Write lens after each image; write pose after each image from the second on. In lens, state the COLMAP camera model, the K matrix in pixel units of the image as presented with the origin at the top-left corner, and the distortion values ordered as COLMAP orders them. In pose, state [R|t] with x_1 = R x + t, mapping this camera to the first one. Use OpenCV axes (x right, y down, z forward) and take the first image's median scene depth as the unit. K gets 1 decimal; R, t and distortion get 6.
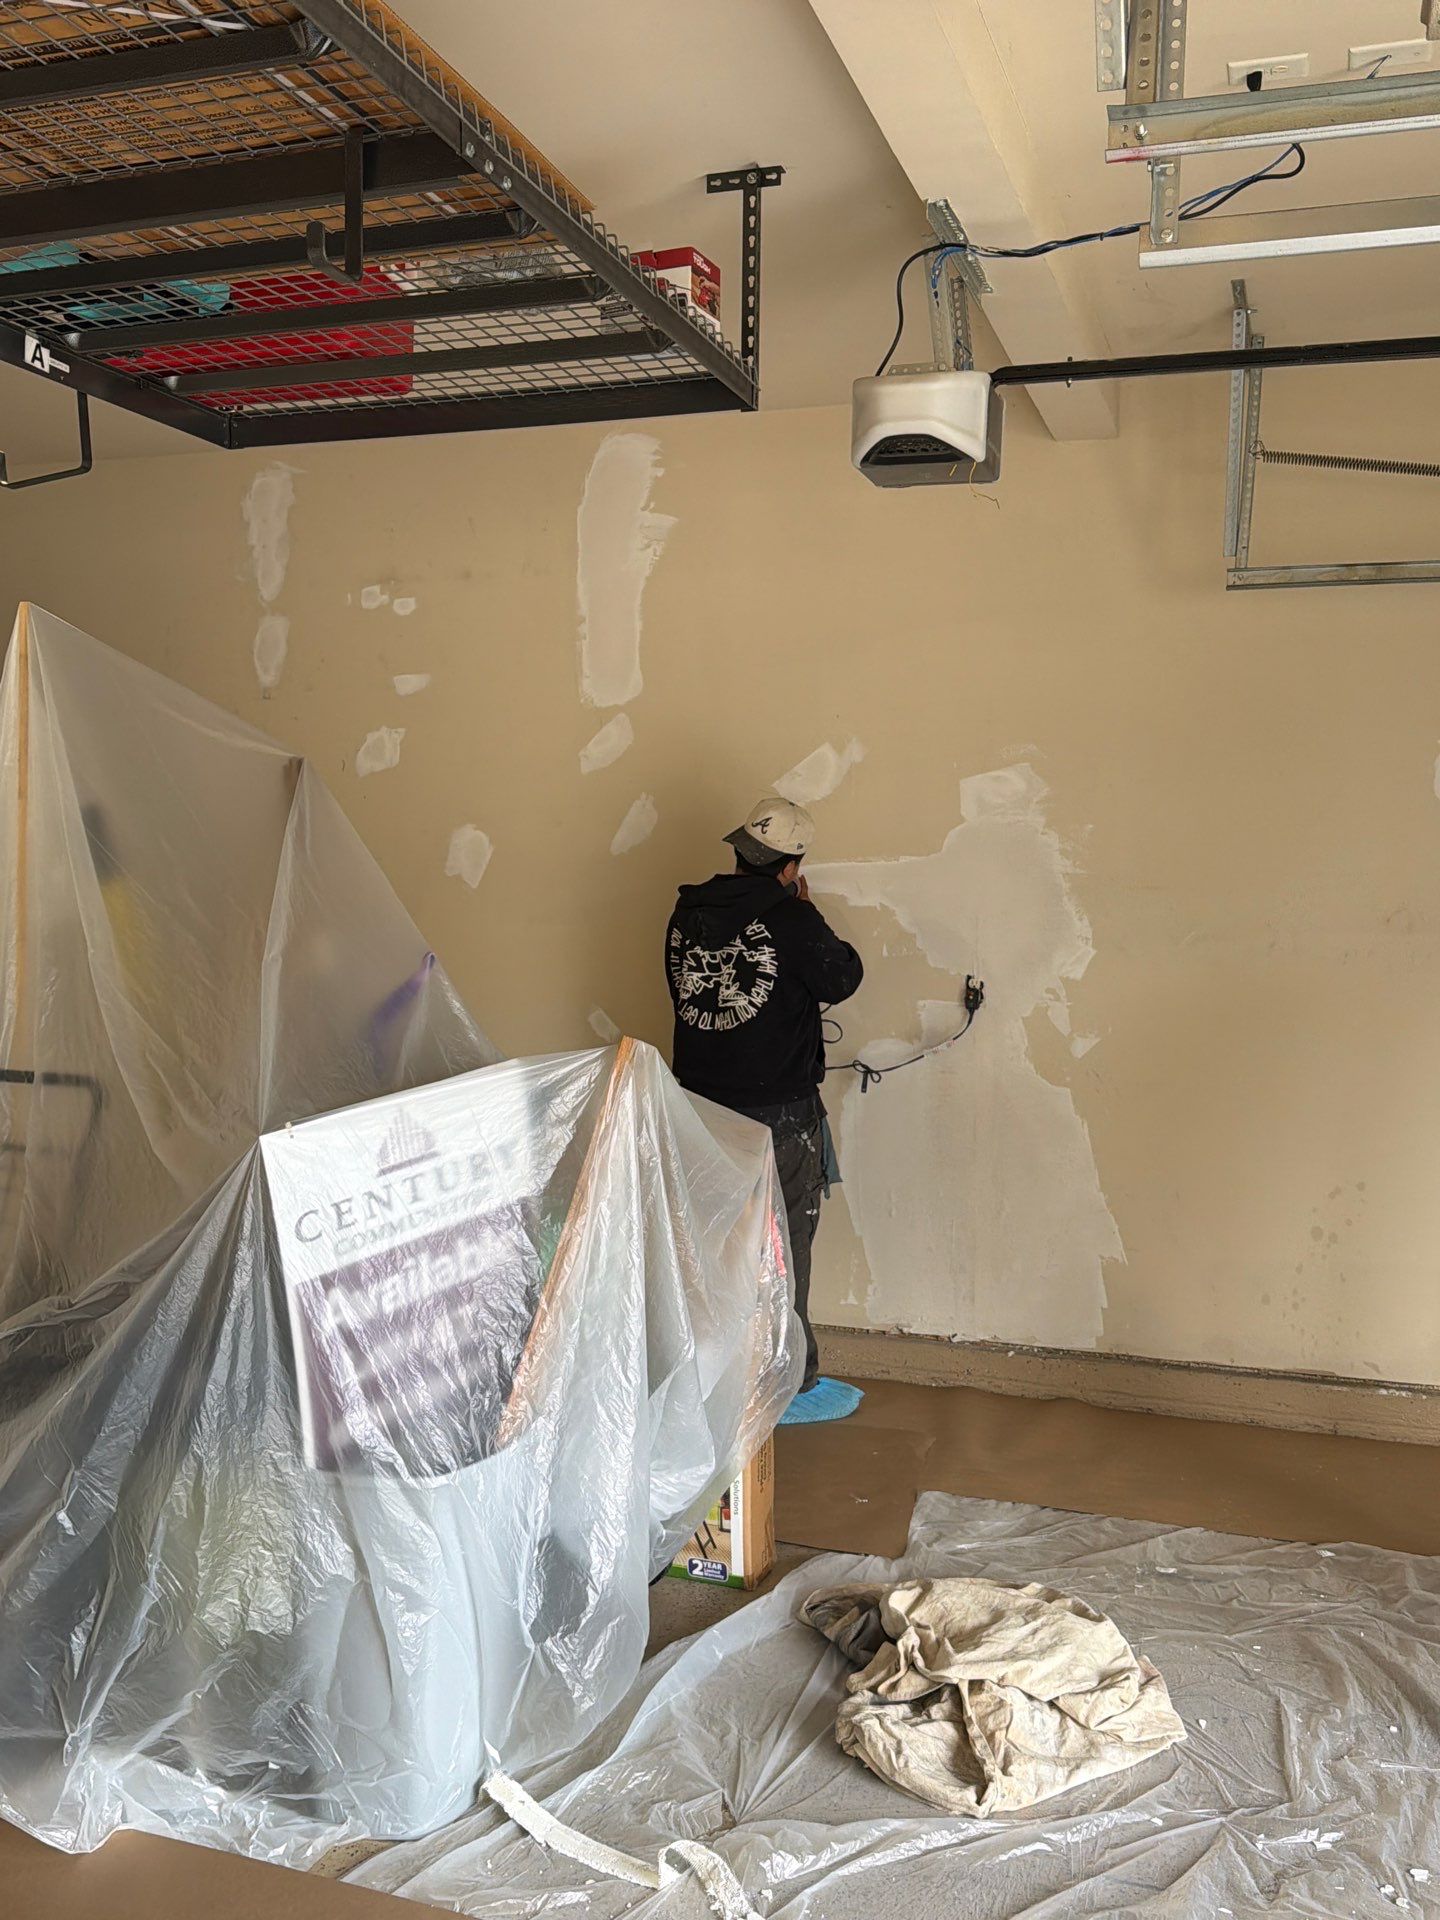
lens RADIAL K [[1780.7, 0, 719.3], [0, 1780.7, 955.5], [0, 0, 1]] dist [0.075342, -0.108859]
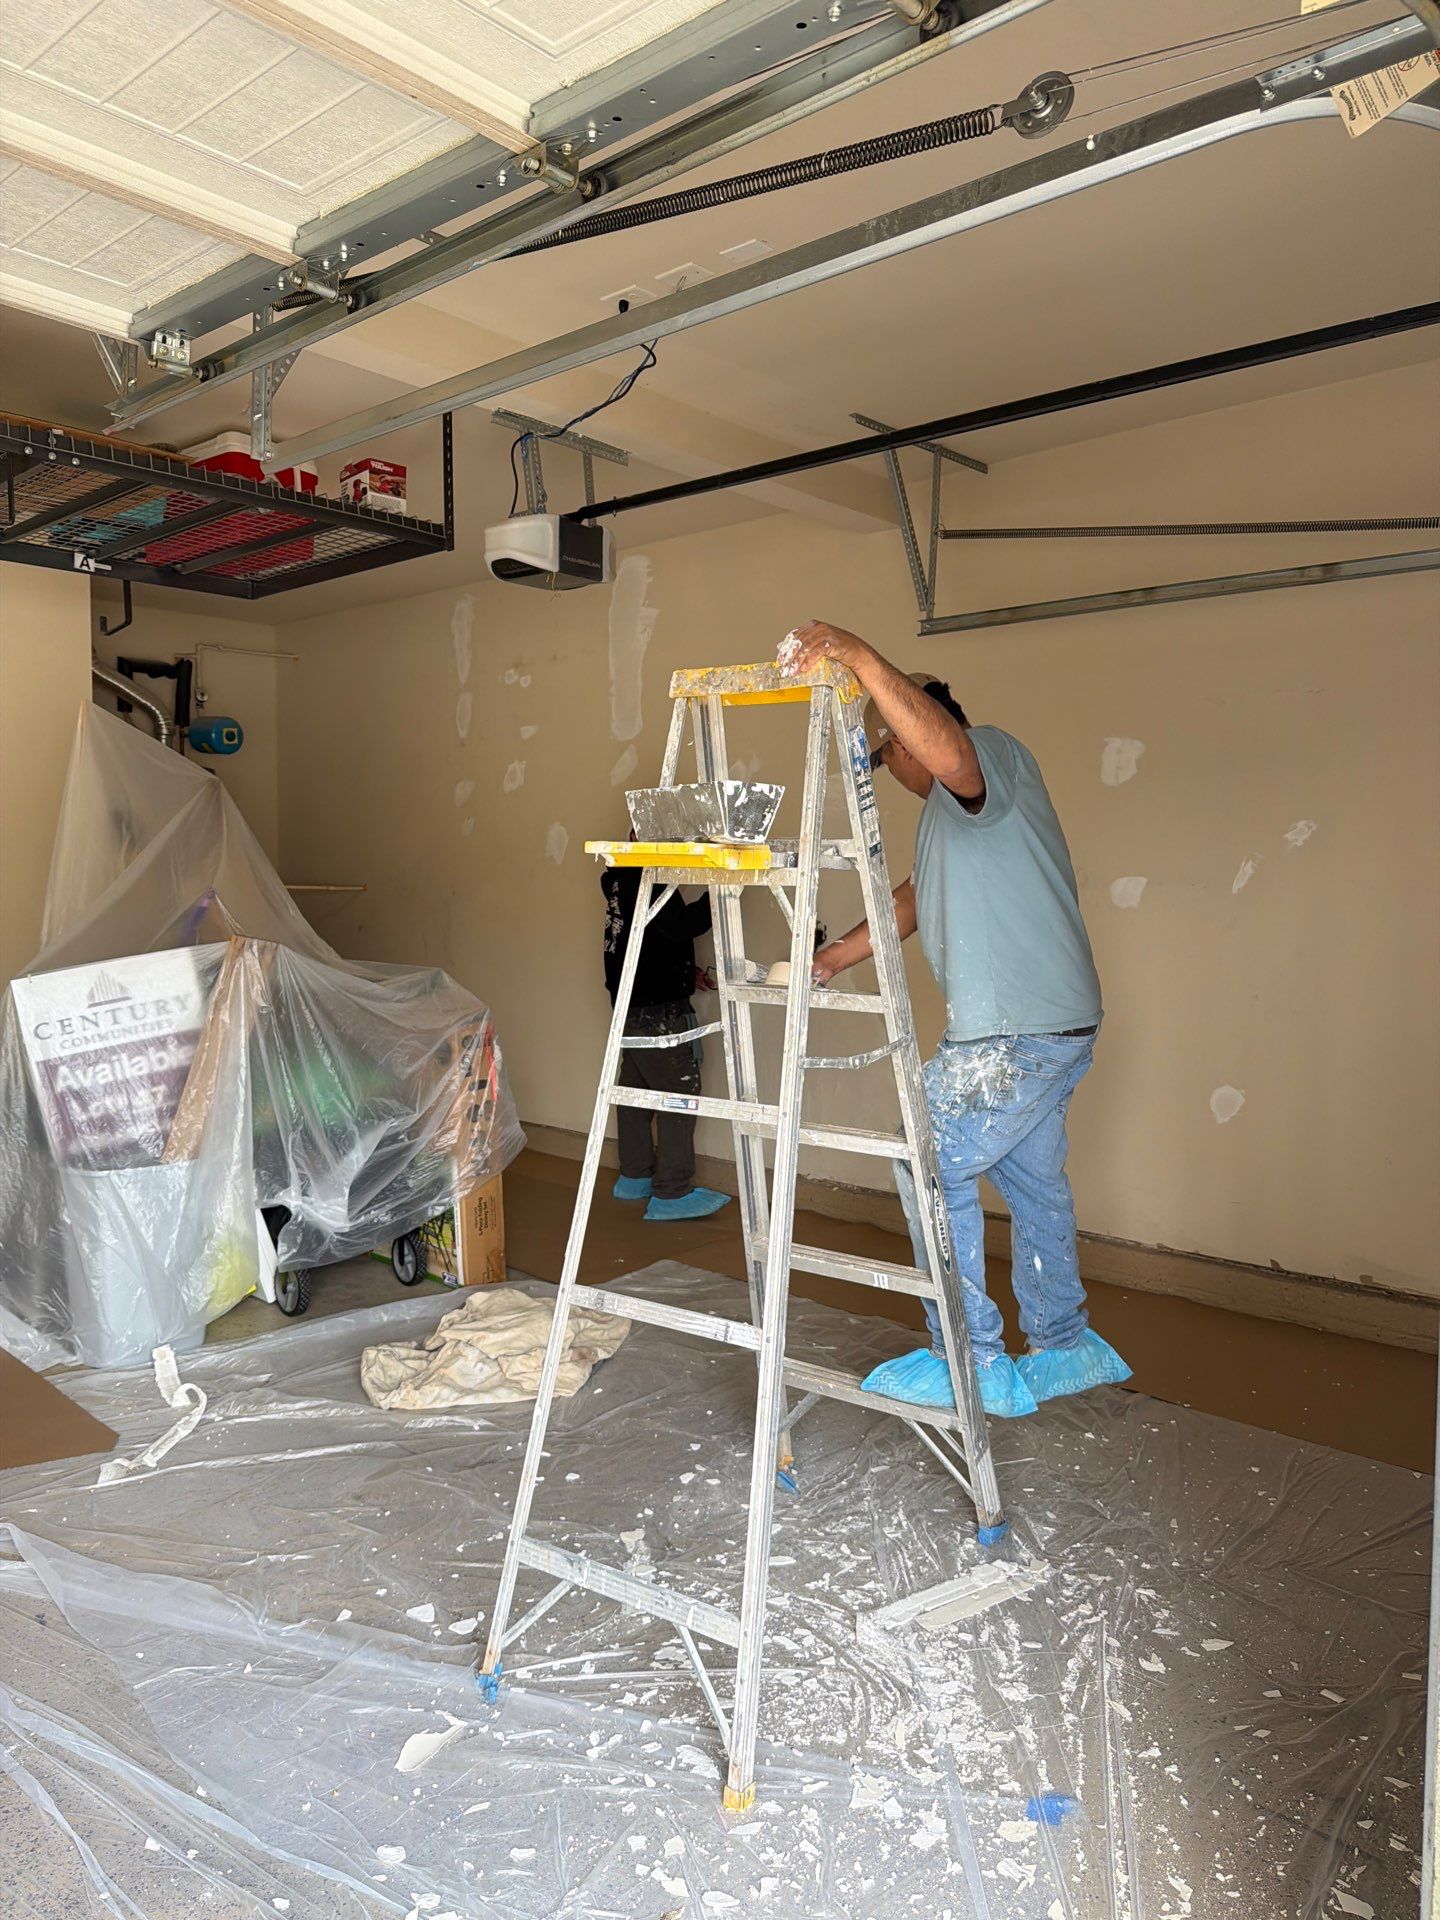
lens RADIAL K [[1345.7, 0, 712.7], [0, 1345.7, 967.3], [0, 0, 1]] dist [0.030619, -0.038846]
pose [[0.919788, 0.020204, -0.391895, 0.759042], [-0.010472, 0.999582, 0.026956, 0.031166], [0.392275, -0.020690, 0.919615, -0.014859]]
